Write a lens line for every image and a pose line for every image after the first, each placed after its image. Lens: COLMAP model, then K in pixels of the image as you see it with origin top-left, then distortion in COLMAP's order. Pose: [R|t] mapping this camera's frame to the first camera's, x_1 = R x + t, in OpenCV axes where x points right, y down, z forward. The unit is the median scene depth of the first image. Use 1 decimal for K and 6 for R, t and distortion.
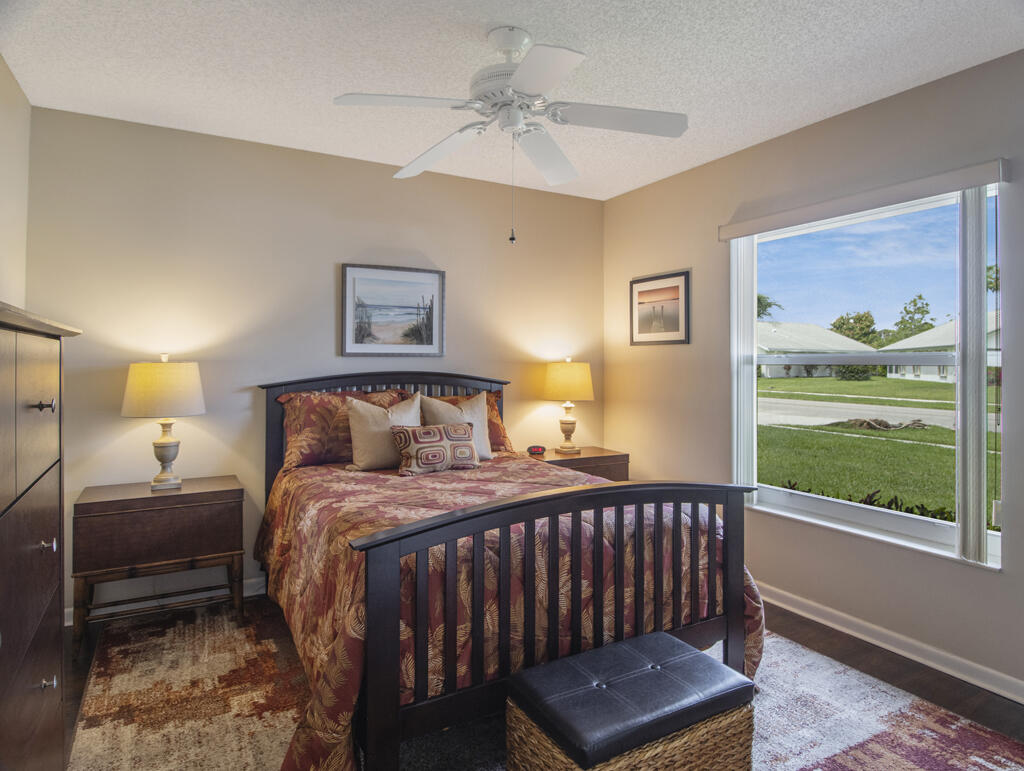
lens RADIAL K [[616.8, 0, 511.4], [0, 616.8, 371.0], [0, 0, 1]] dist [-0.004113, -0.005242]
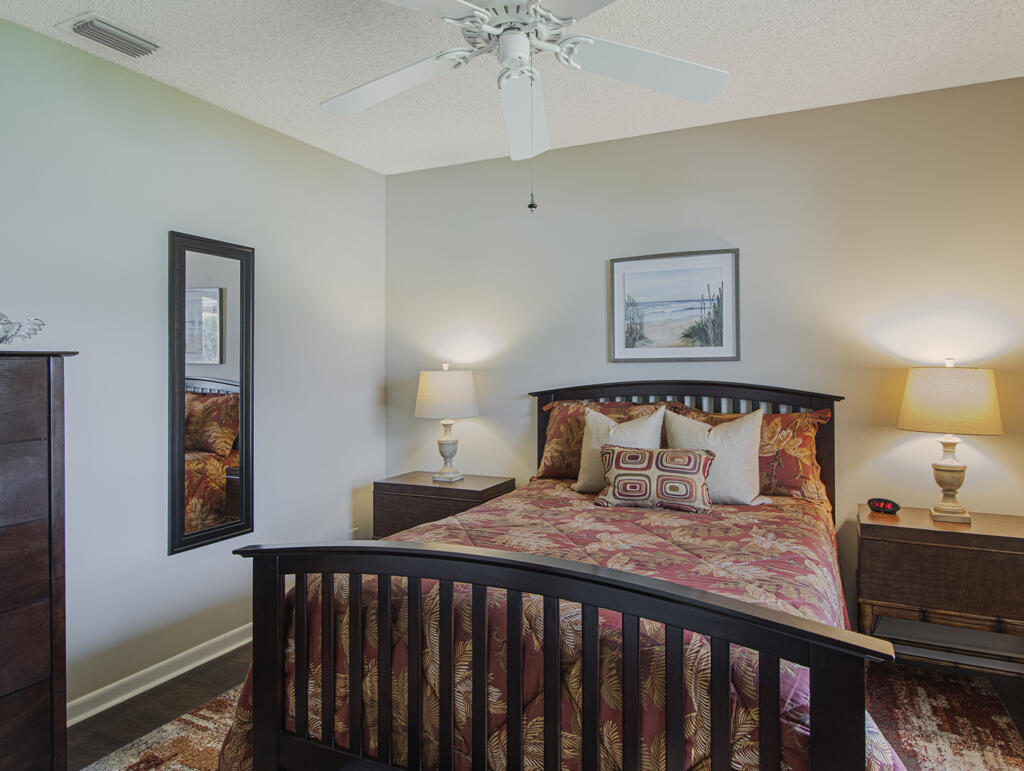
lens RADIAL K [[643.2, 0, 516.3], [0, 643.2, 375.3], [0, 0, 1]] dist [-0.003976, -0.002030]
pose [[0.578054, 0.003344, -0.815991, 0.433935], [-0.005903, 0.999983, -0.000084, -0.004934], [0.815977, 0.004865, 0.578064, 0.367878]]
